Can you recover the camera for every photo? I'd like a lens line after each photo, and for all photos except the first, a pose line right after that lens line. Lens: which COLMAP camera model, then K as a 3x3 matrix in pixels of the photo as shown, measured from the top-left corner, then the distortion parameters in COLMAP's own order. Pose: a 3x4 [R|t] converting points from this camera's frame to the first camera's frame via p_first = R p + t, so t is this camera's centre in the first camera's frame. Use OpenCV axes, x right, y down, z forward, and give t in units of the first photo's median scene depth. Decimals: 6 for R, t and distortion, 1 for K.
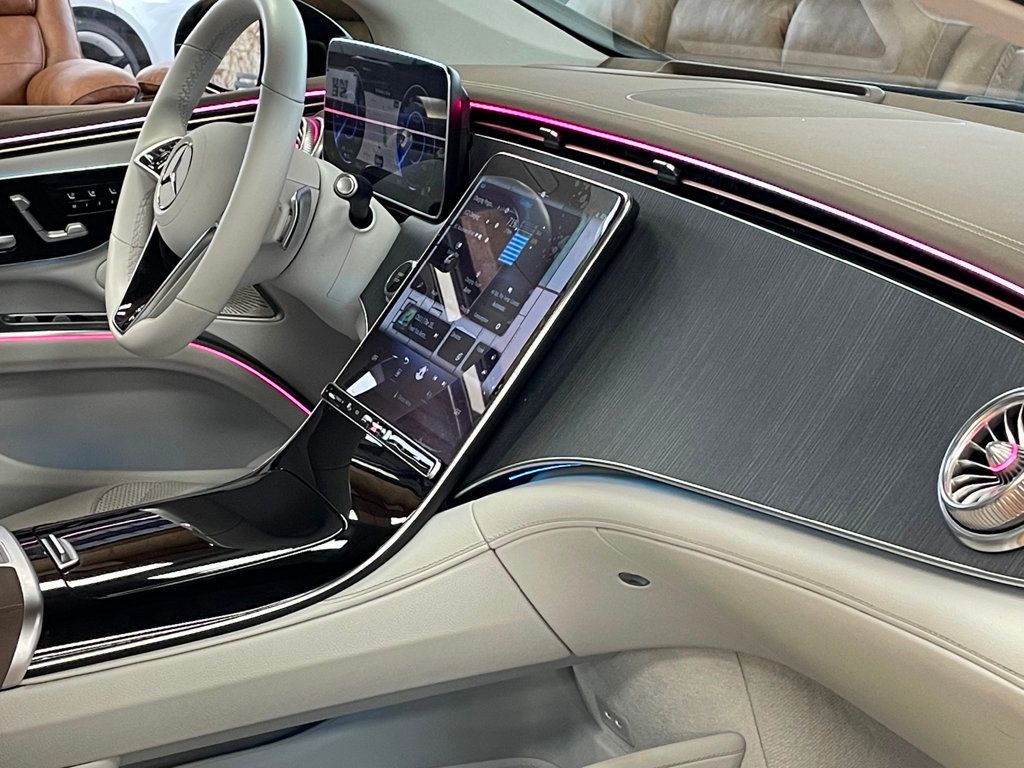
lens RADIAL K [[1865.2, 0, 512.0], [0, 1865.2, 383.6], [0, 0, 1]] dist [0.066030, 0.000000]
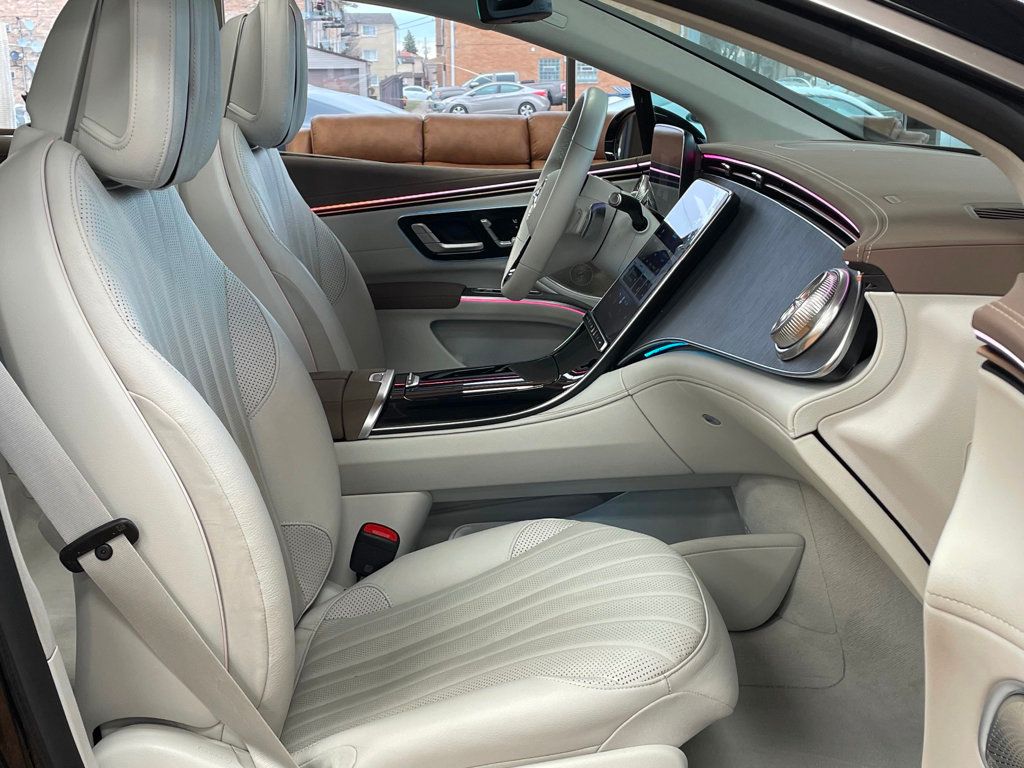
lens RADIAL K [[1283.3, 0, 511.5], [0, 1283.3, 381.9], [0, 0, 1]] dist [0.113370, 0.000000]
pose [[0.920847, 0.068383, -0.383882, 0.311521], [-0.083262, 0.996279, -0.022254, 0.102177], [0.380932, 0.052456, 0.923114, -0.125182]]
